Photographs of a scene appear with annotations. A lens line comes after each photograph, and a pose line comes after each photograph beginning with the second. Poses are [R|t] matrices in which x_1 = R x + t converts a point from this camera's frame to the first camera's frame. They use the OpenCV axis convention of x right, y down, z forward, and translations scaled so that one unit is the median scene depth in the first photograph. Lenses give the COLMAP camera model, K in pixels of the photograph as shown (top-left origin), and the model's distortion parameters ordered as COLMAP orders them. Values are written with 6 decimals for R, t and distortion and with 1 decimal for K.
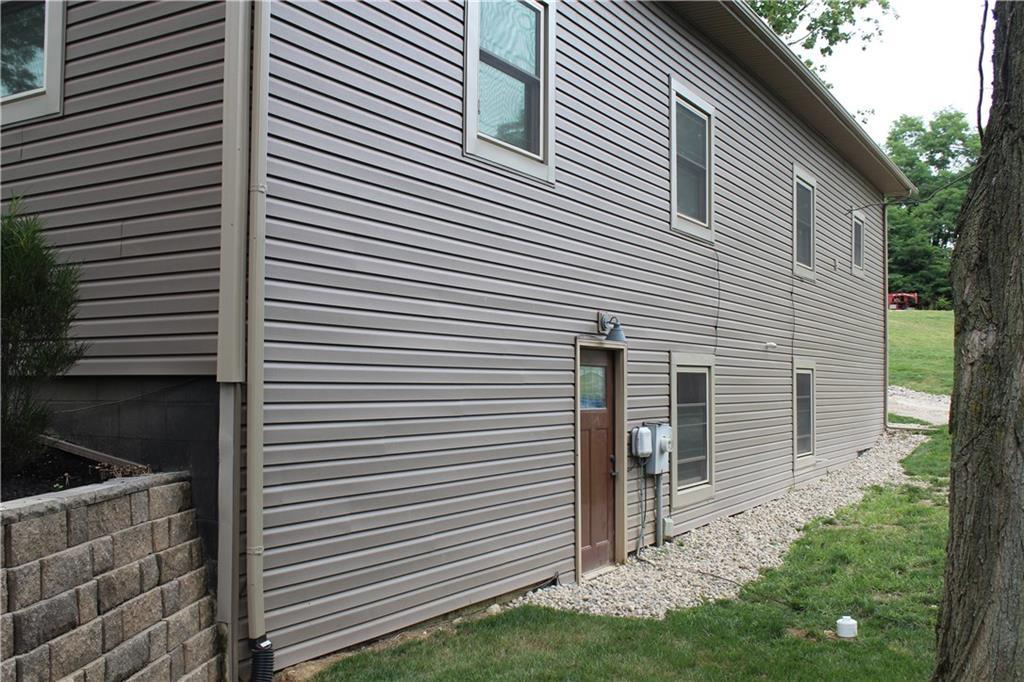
lens RADIAL K [[968.3, 0, 512.3], [0, 968.3, 338.6], [0, 0, 1]] dist [-0.052916, 0.000000]
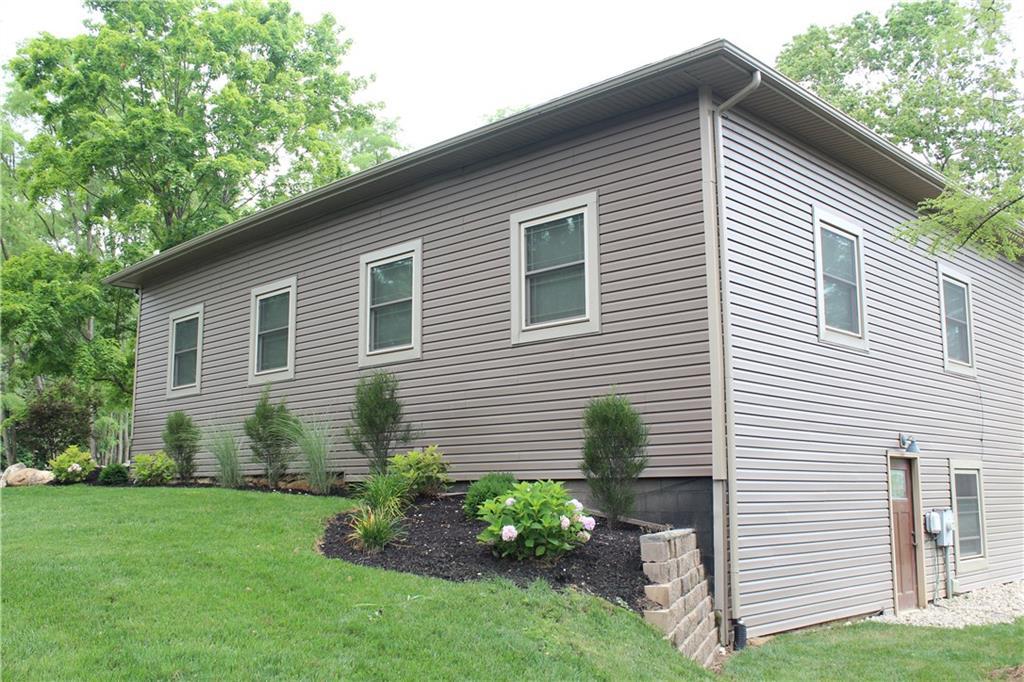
lens RADIAL K [[968.3, 0, 512.2], [0, 968.3, 349.0], [0, 0, 1]] dist [-0.052916, 0.000000]
pose [[0.973230, -0.038526, -0.226580, -0.162087], [0.015020, 0.994405, -0.104564, -0.011216], [0.229341, 0.098361, 0.968363, -0.613251]]
